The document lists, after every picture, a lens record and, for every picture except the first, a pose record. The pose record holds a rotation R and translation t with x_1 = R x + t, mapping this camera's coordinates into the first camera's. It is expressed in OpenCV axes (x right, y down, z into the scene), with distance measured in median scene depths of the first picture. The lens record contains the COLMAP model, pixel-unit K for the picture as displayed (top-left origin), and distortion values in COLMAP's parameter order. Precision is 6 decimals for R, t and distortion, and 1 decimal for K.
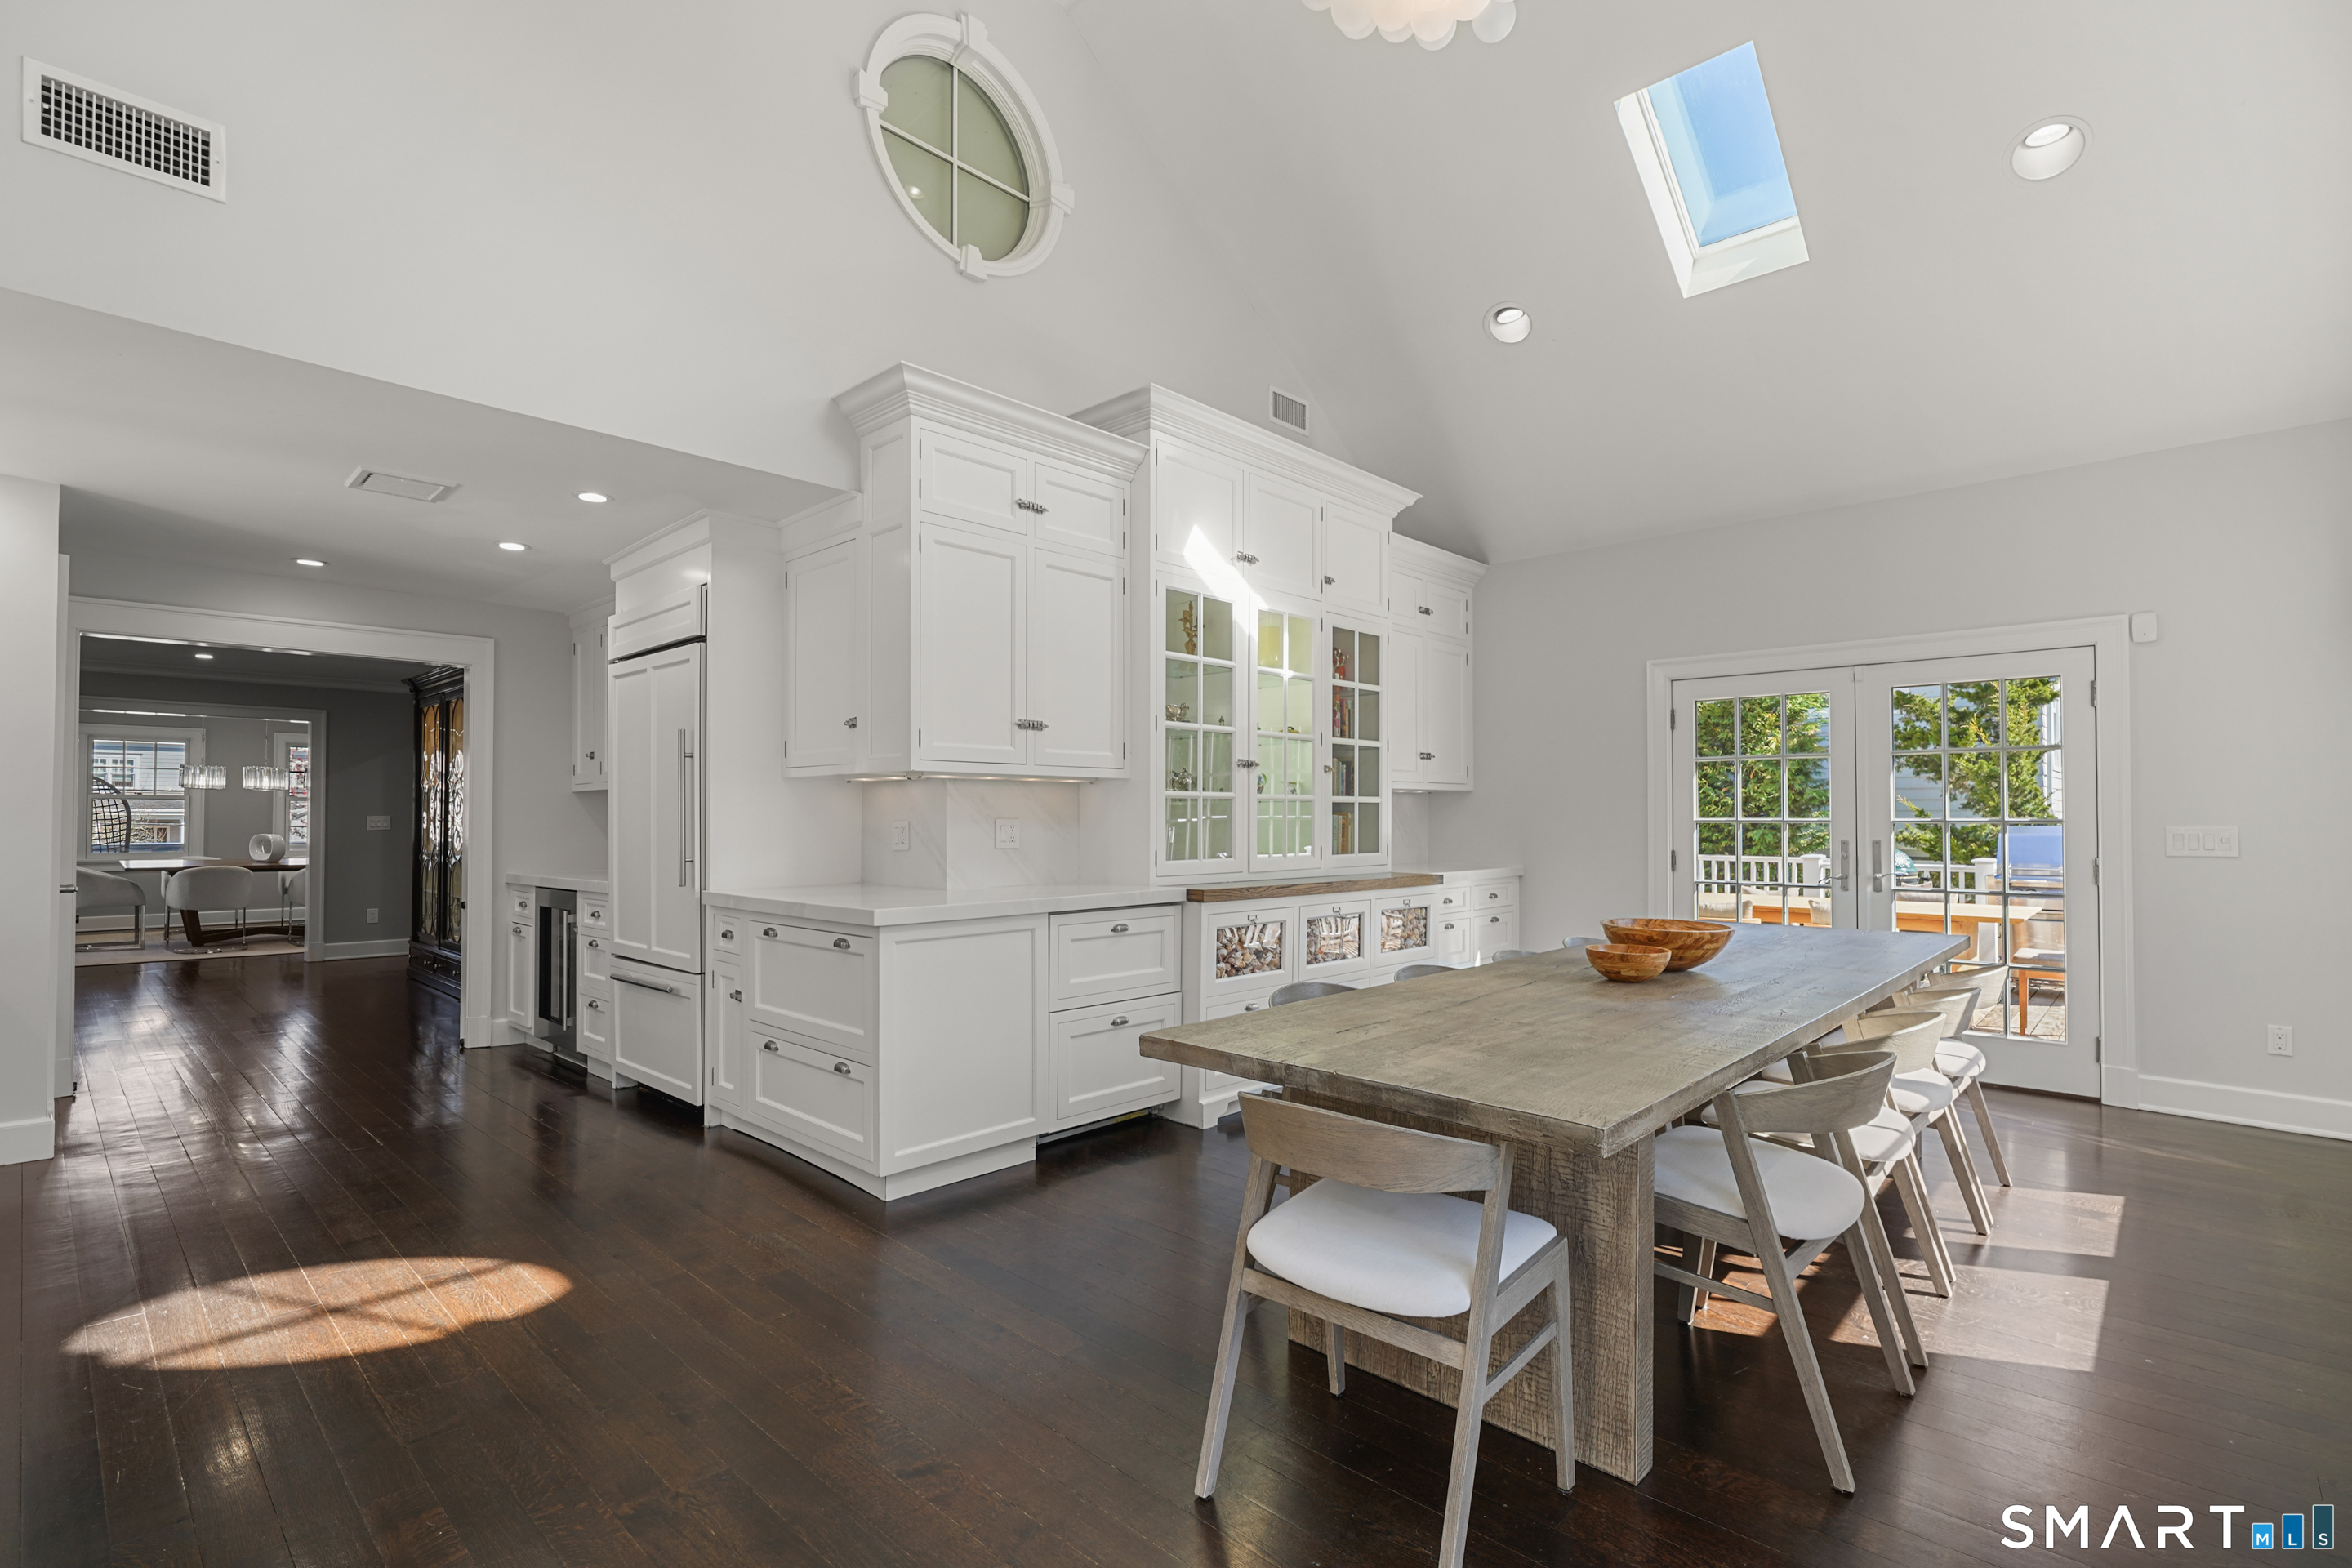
lens RADIAL K [[1075.0, 0, 1163.6], [0, 1075.0, 787.9], [0, 0, 1]] dist [0.000446, 0.000563]
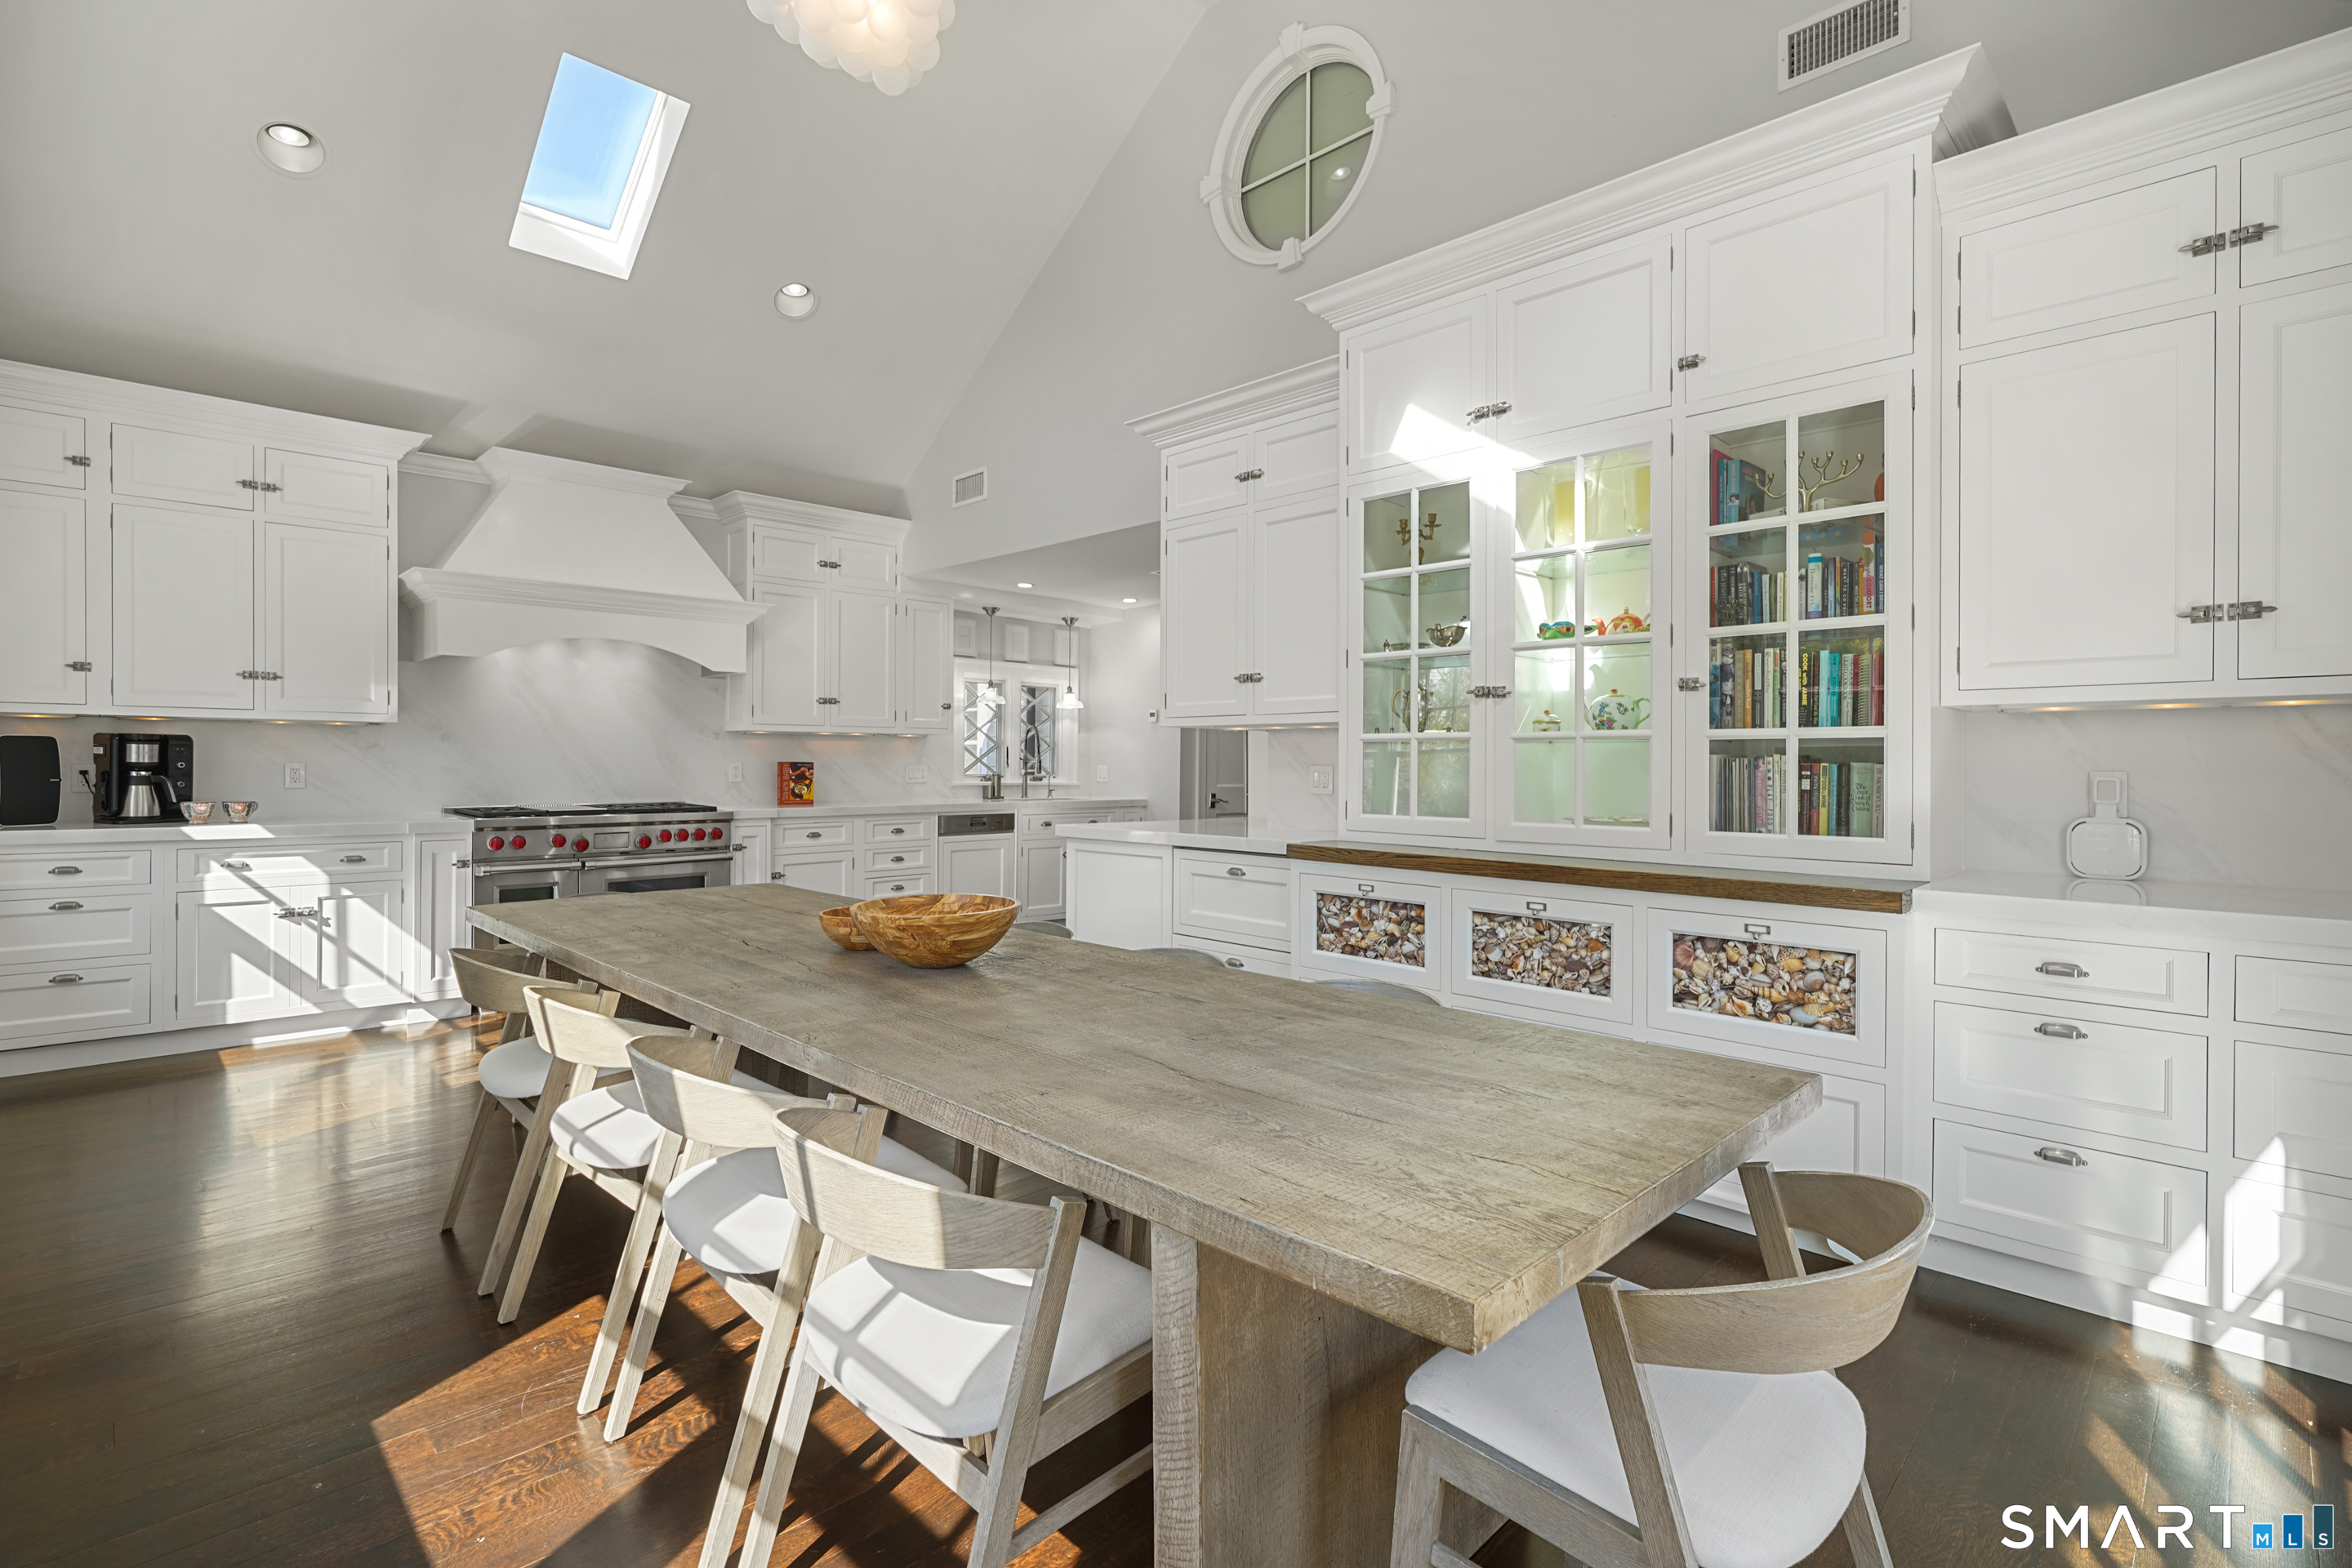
lens RADIAL K [[1104.9, 0, 1173.1], [0, 1104.9, 748.6], [0, 0, 1]] dist [0.002504, 0.000581]
pose [[-0.025857, -0.015055, -0.999552, 0.836847], [0.017675, 0.999723, -0.015515, 0.024017], [0.999509, -0.018068, -0.025584, 0.803893]]
